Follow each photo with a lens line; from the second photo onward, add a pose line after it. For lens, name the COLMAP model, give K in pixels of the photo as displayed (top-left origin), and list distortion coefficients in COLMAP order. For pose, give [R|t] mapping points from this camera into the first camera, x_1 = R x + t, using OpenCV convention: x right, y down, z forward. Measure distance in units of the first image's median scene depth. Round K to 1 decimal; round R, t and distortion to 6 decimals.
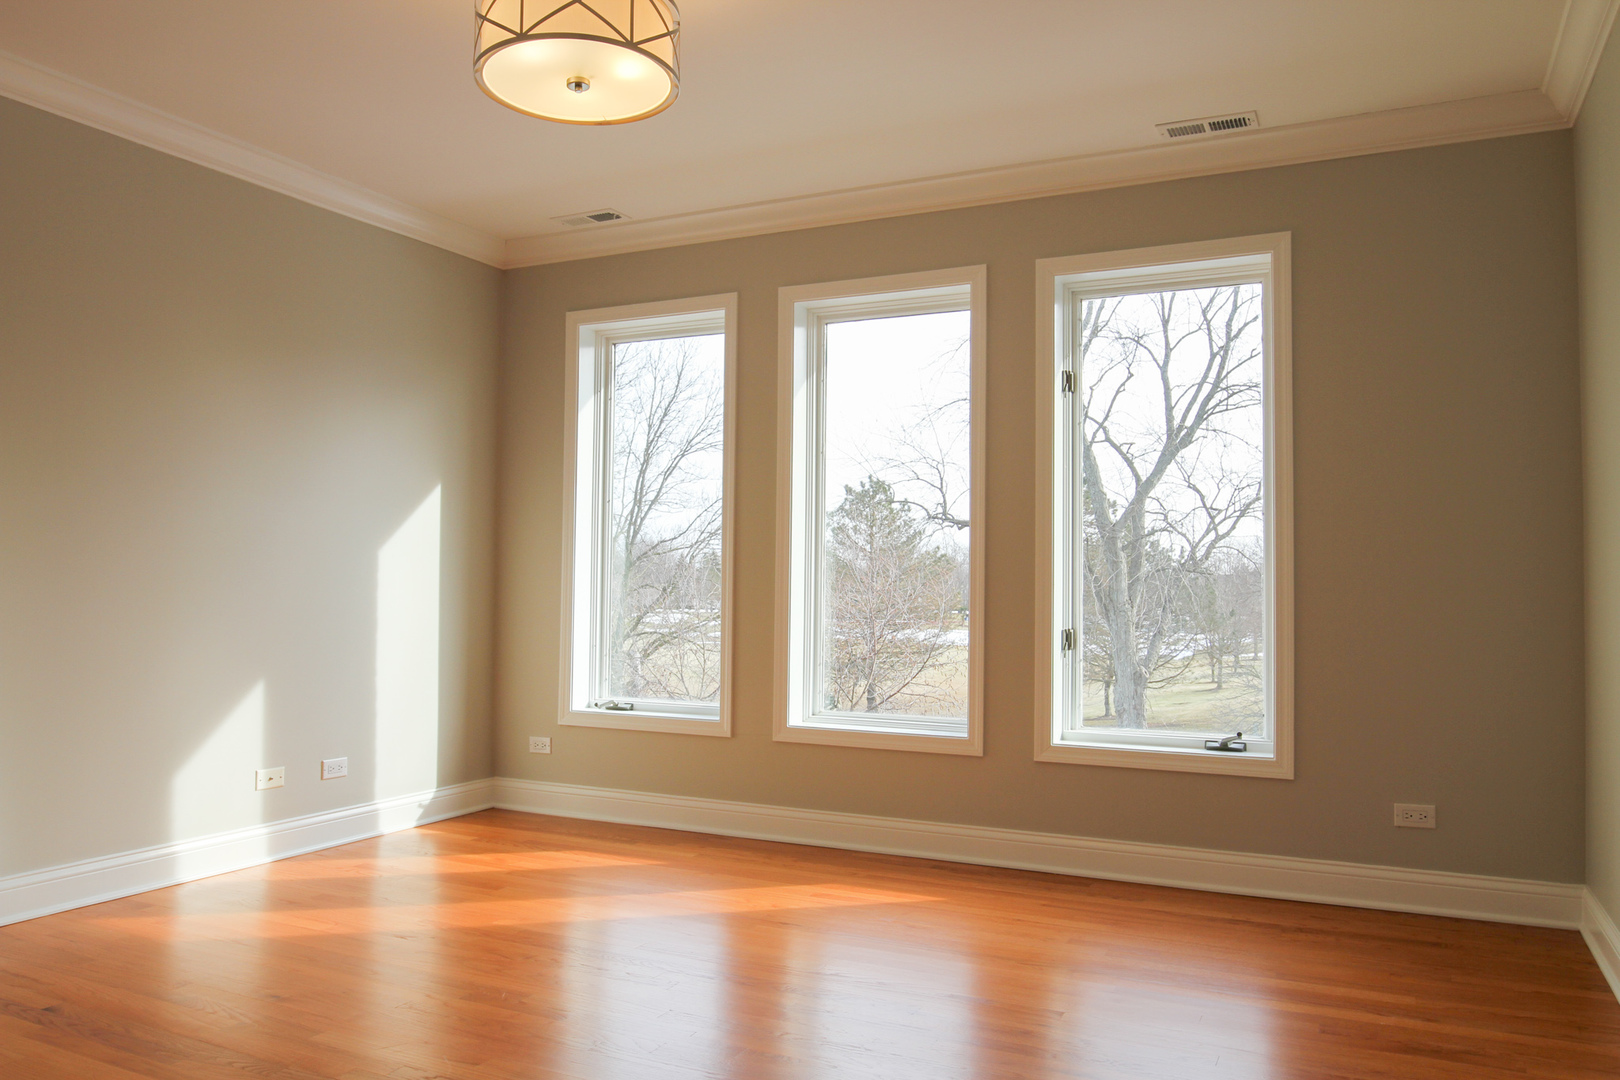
lens RADIAL K [[1222.8, 0, 813.9], [0, 1222.8, 539.4], [0, 0, 1]] dist [-0.031194, -0.000712]
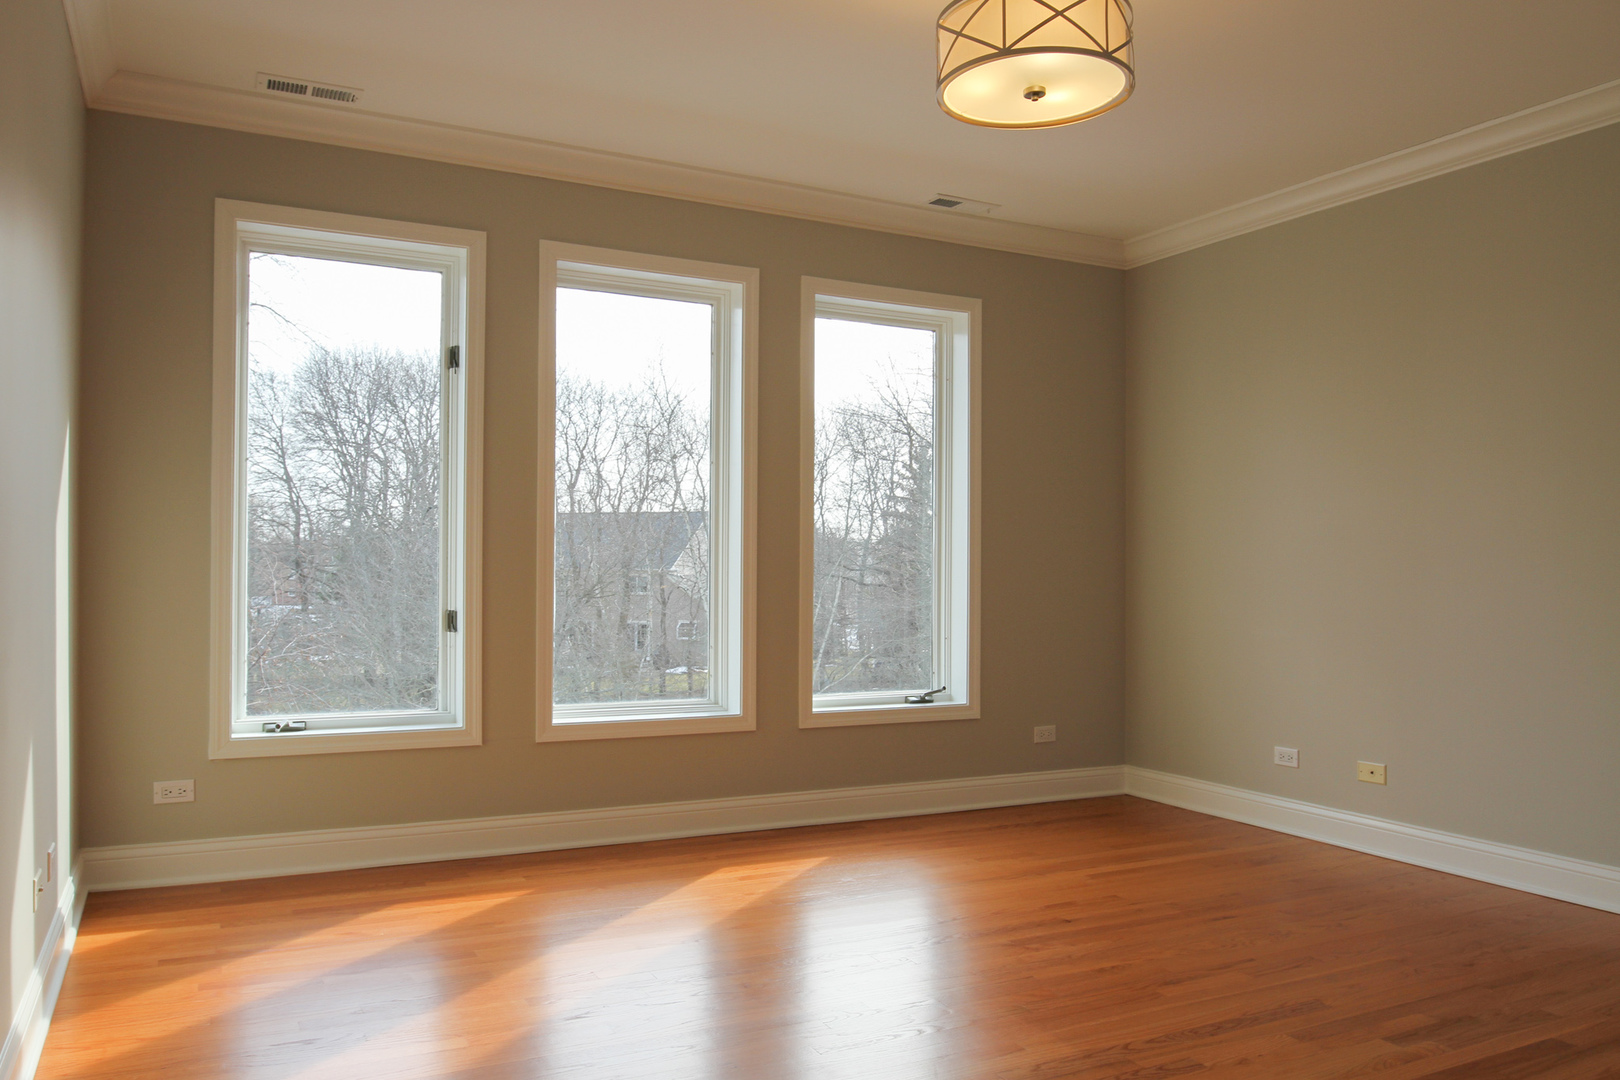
lens RADIAL K [[1195.5, 0, 810.6], [0, 1195.5, 577.0], [0, 0, 1]] dist [-0.017355, -0.002133]
pose [[0.599713, -0.006970, 0.800185, -0.593297], [-0.033550, 0.998864, 0.033844, 0.004544], [-0.799511, -0.047143, 0.598798, 0.294997]]
